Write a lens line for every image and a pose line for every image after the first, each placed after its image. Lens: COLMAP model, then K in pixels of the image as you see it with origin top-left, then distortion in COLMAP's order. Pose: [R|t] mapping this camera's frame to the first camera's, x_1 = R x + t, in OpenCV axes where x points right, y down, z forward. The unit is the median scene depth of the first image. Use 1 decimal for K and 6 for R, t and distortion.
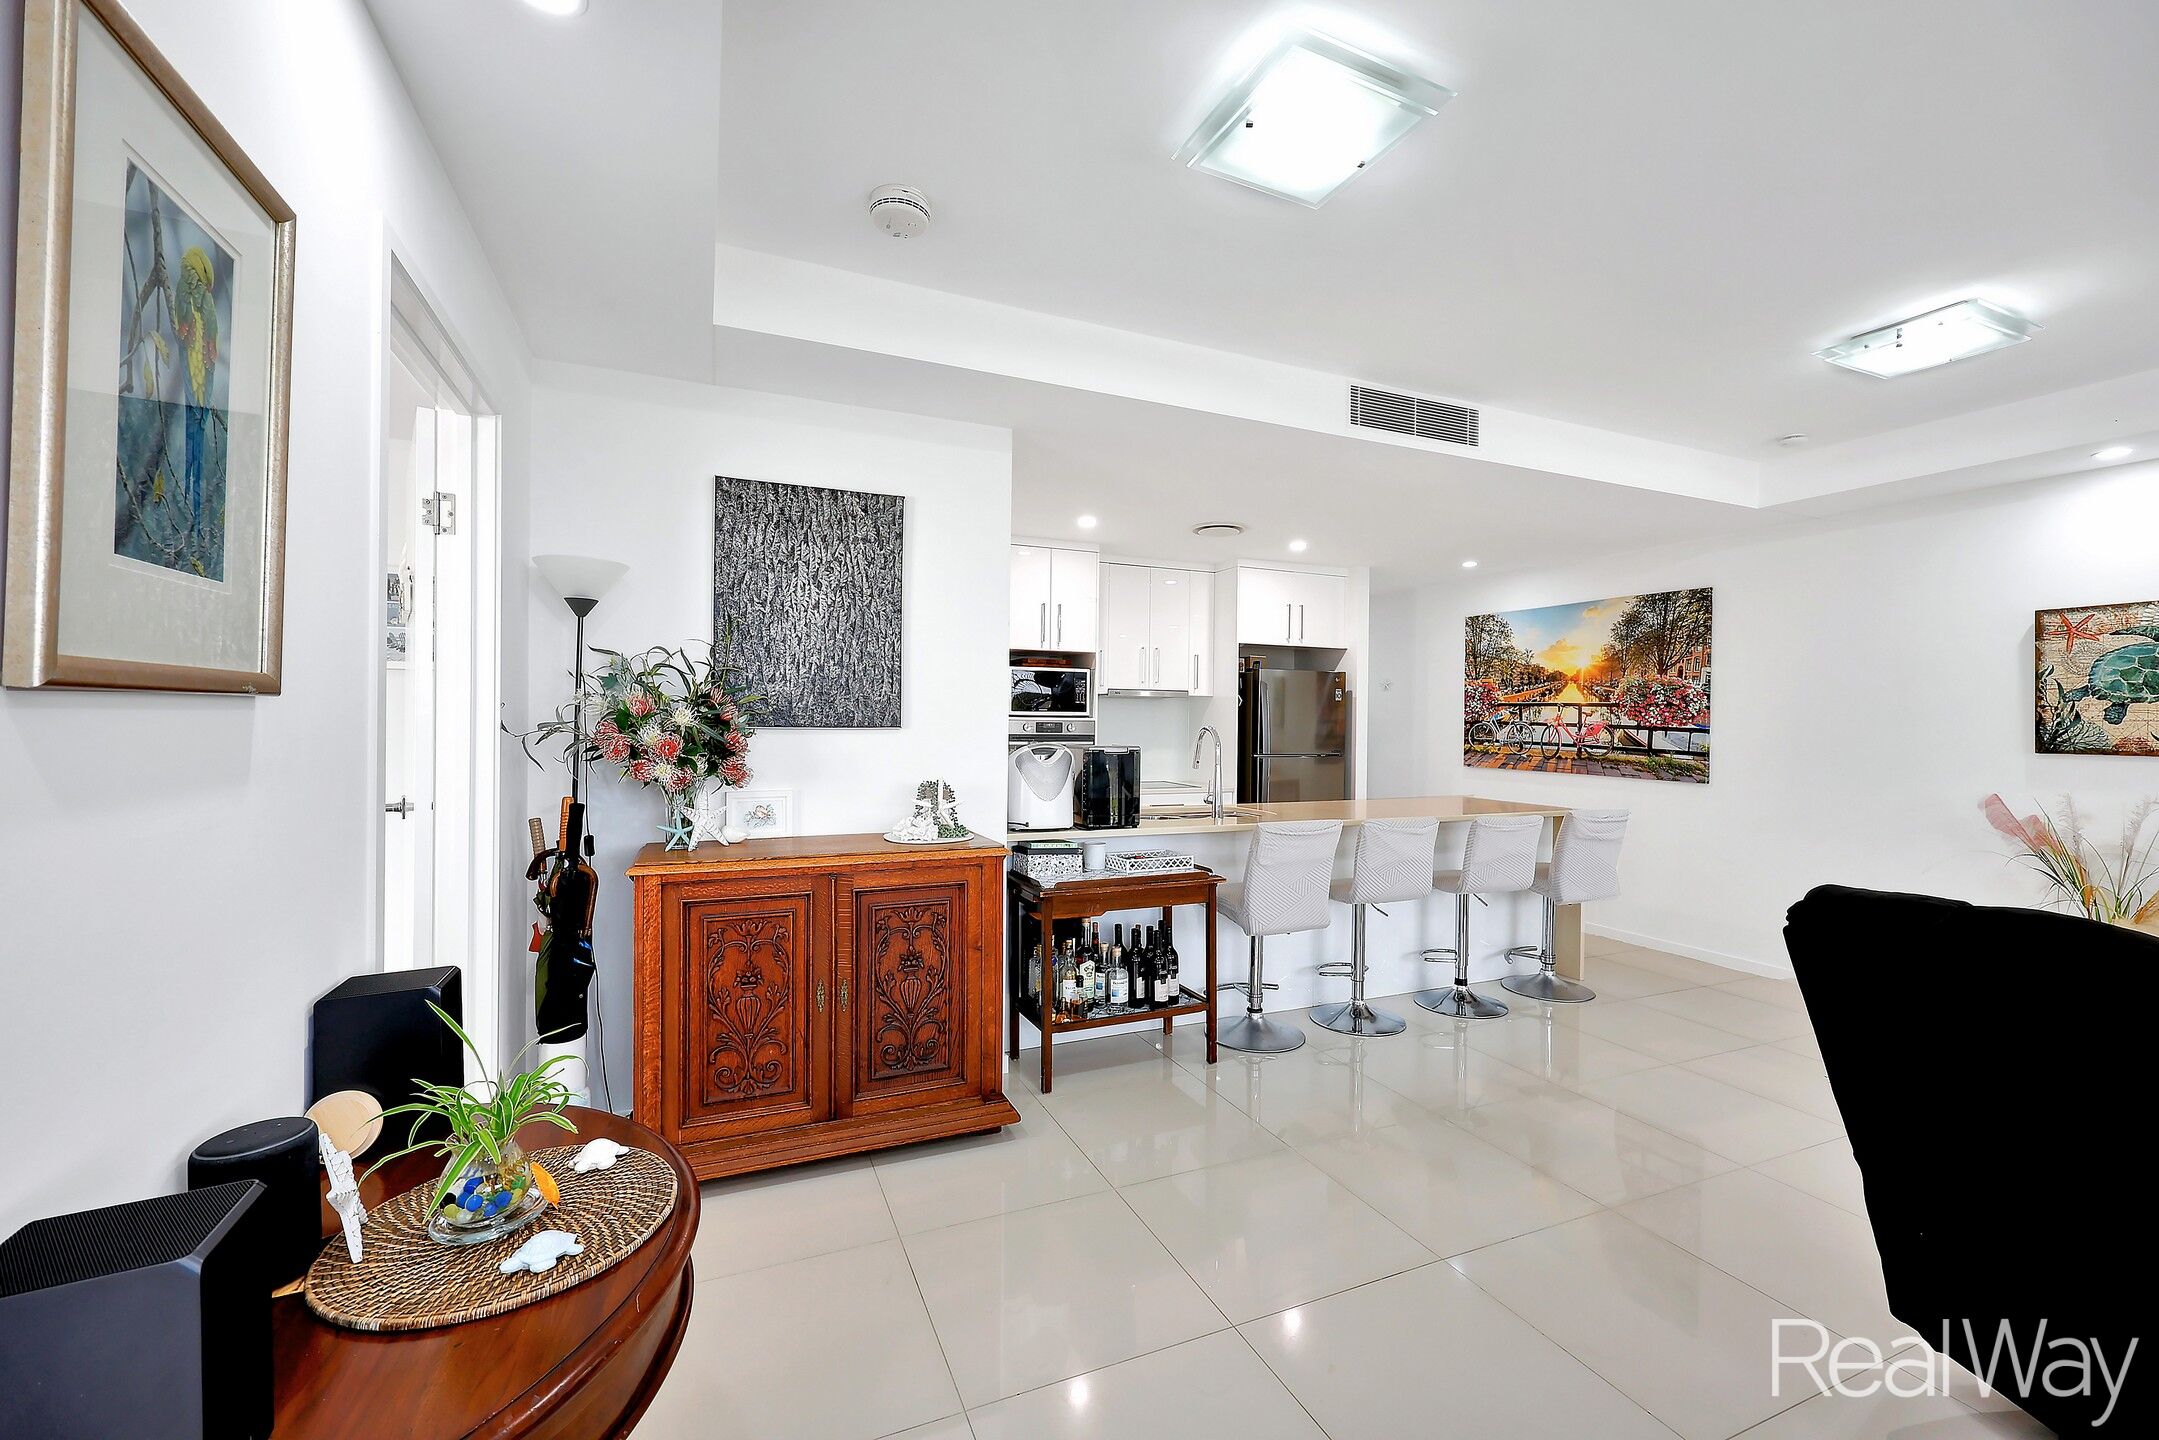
lens RADIAL K [[875.4, 0, 1077.5], [0, 875.4, 722.7], [0, 0, 1]] dist [0.003187, 0.000249]
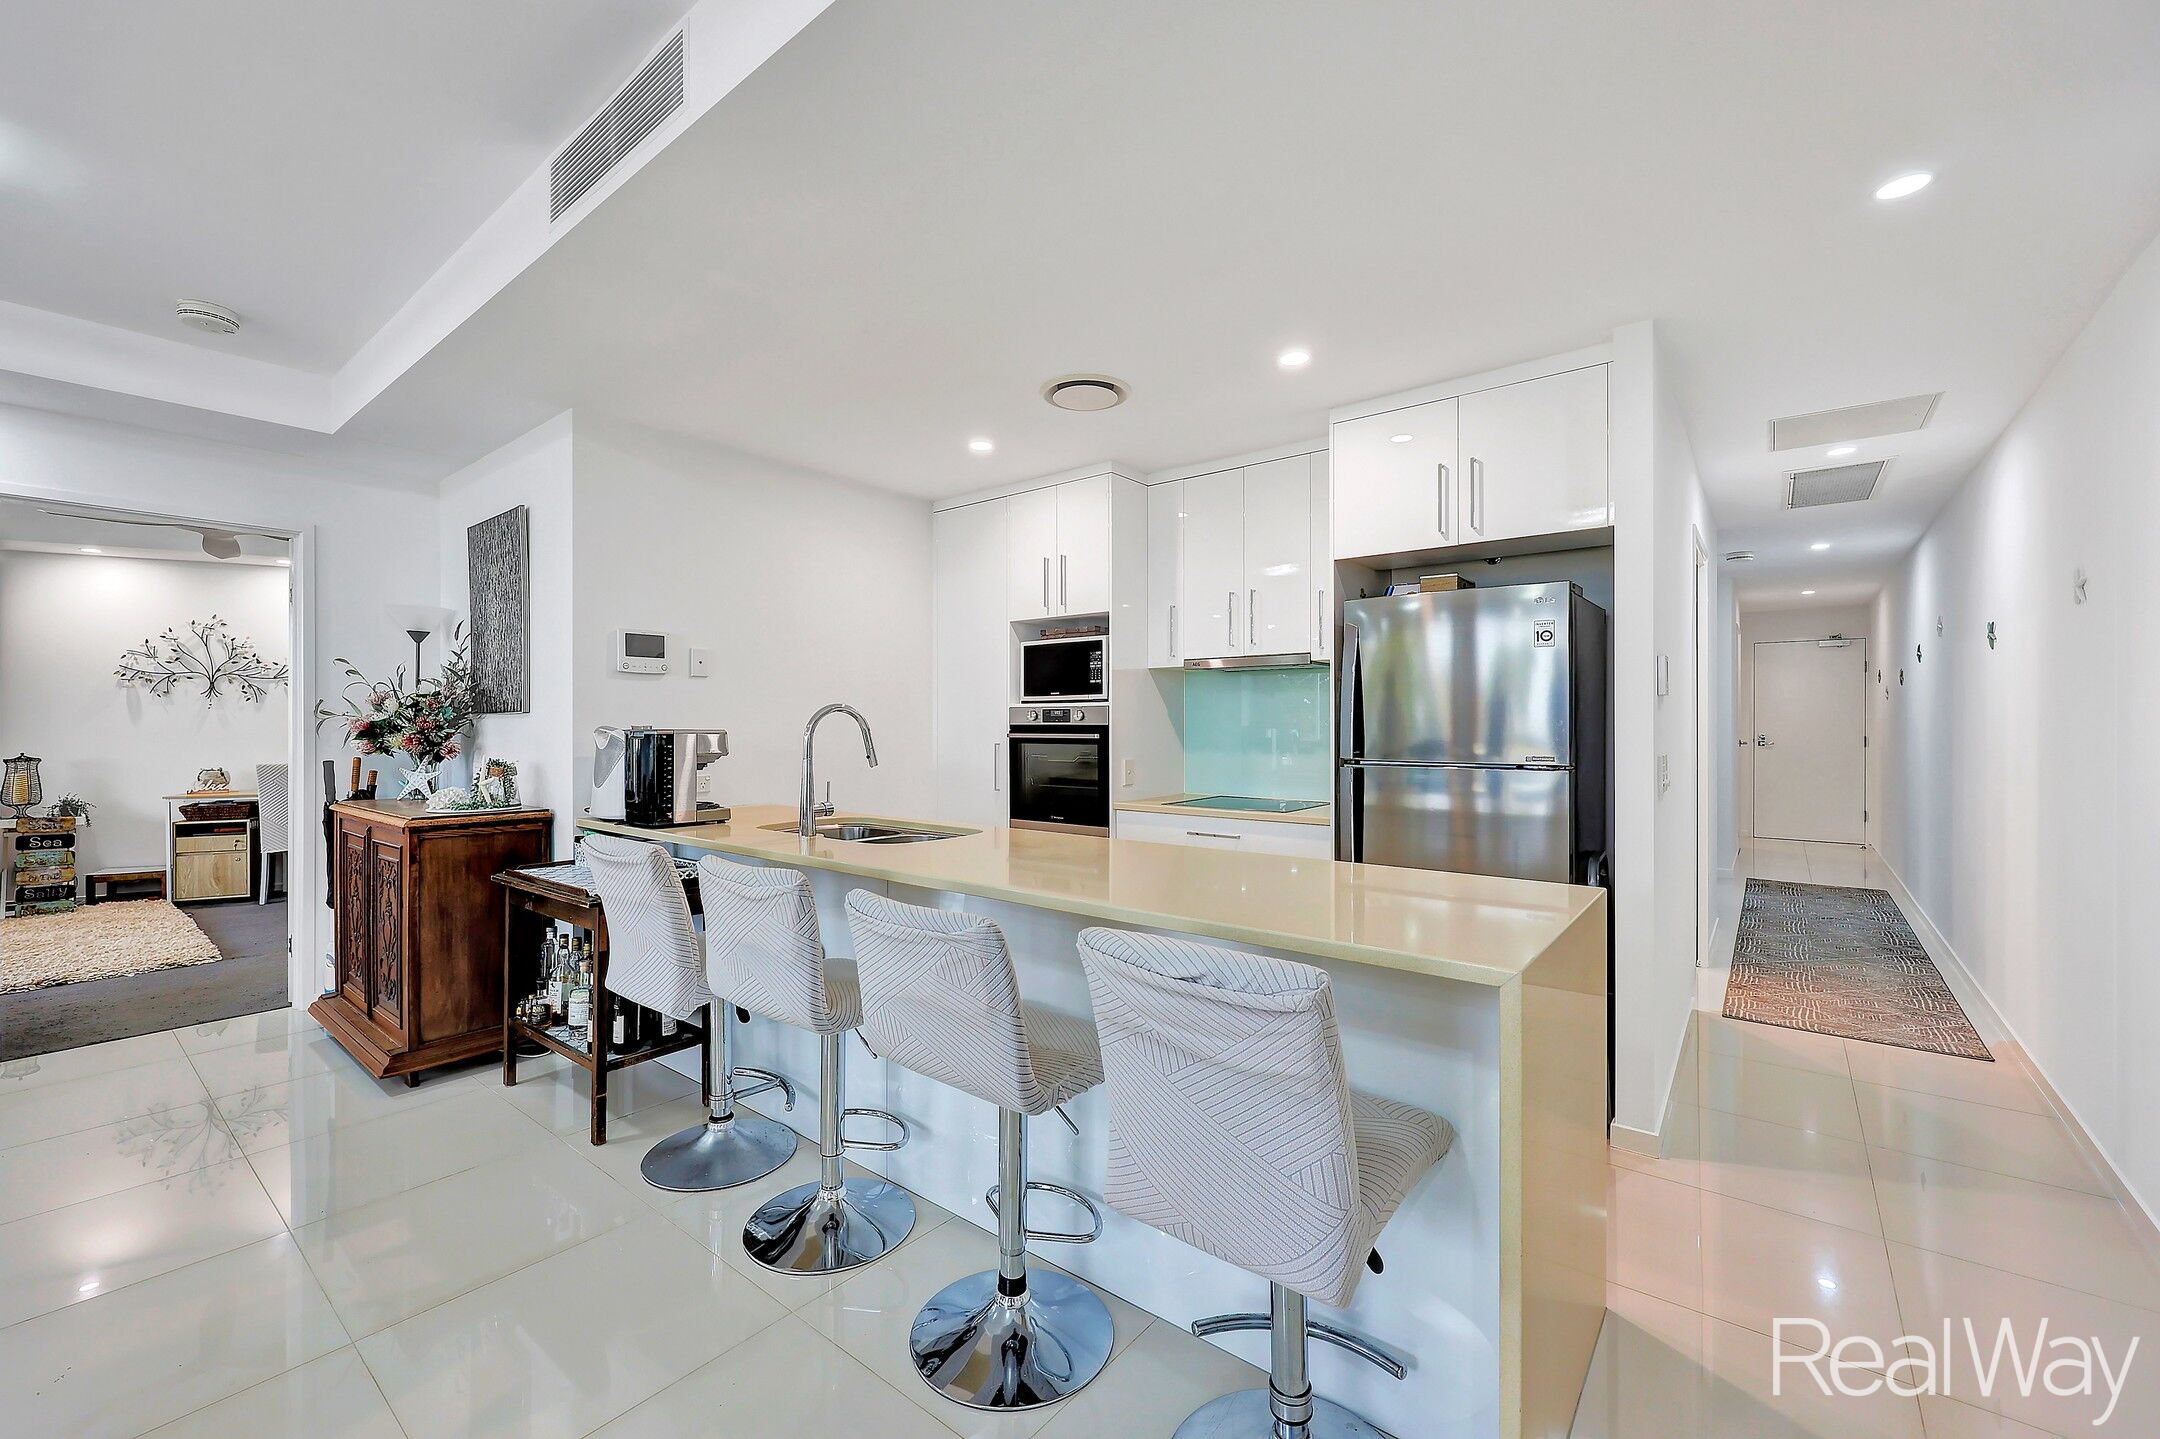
lens RADIAL K [[875.8, 0, 1077.2], [0, 875.8, 722.9], [0, 0, 1]] dist [0.003187, 0.000249]
pose [[0.462278, -0.012556, -0.886646, 0.929471], [0.003755, 0.999919, -0.012202, 0.029882], [0.886727, 0.002311, 0.462287, 0.915966]]
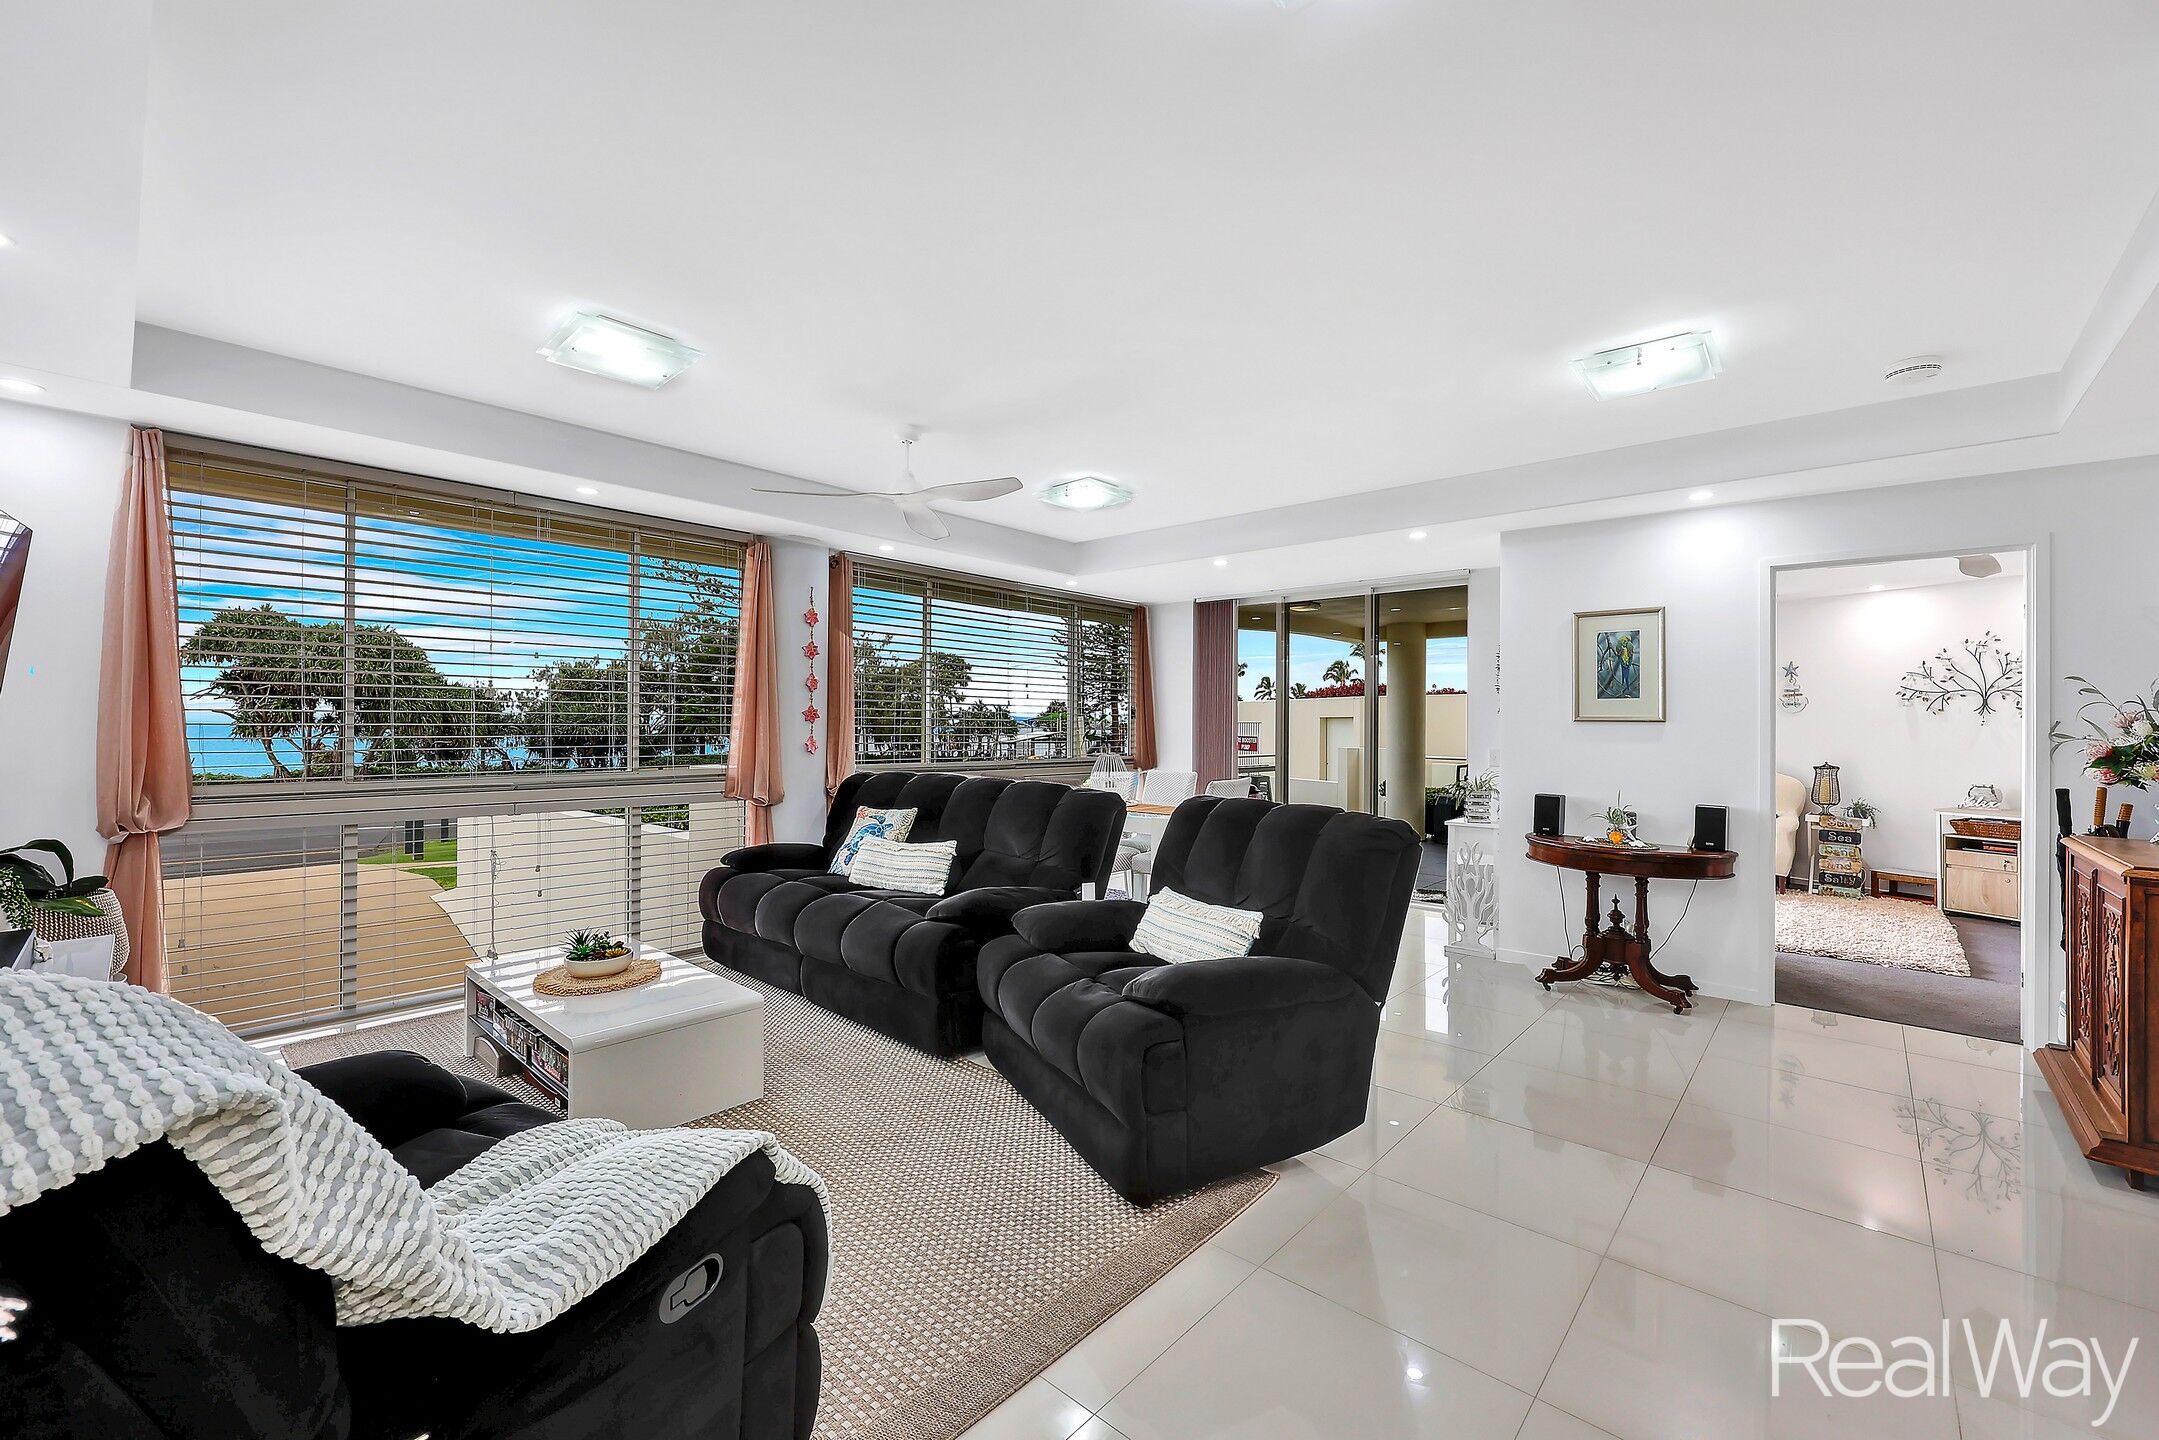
lens RADIAL K [[875.4, 0, 1084.9], [0, 875.4, 726.1], [0, 0, 1]] dist [0.003187, 0.000249]
pose [[-0.901850, -0.018589, -0.431649, 0.954096], [-0.019247, 0.999811, -0.002844, 0.015543], [0.431620, 0.005743, -0.902037, 0.999520]]
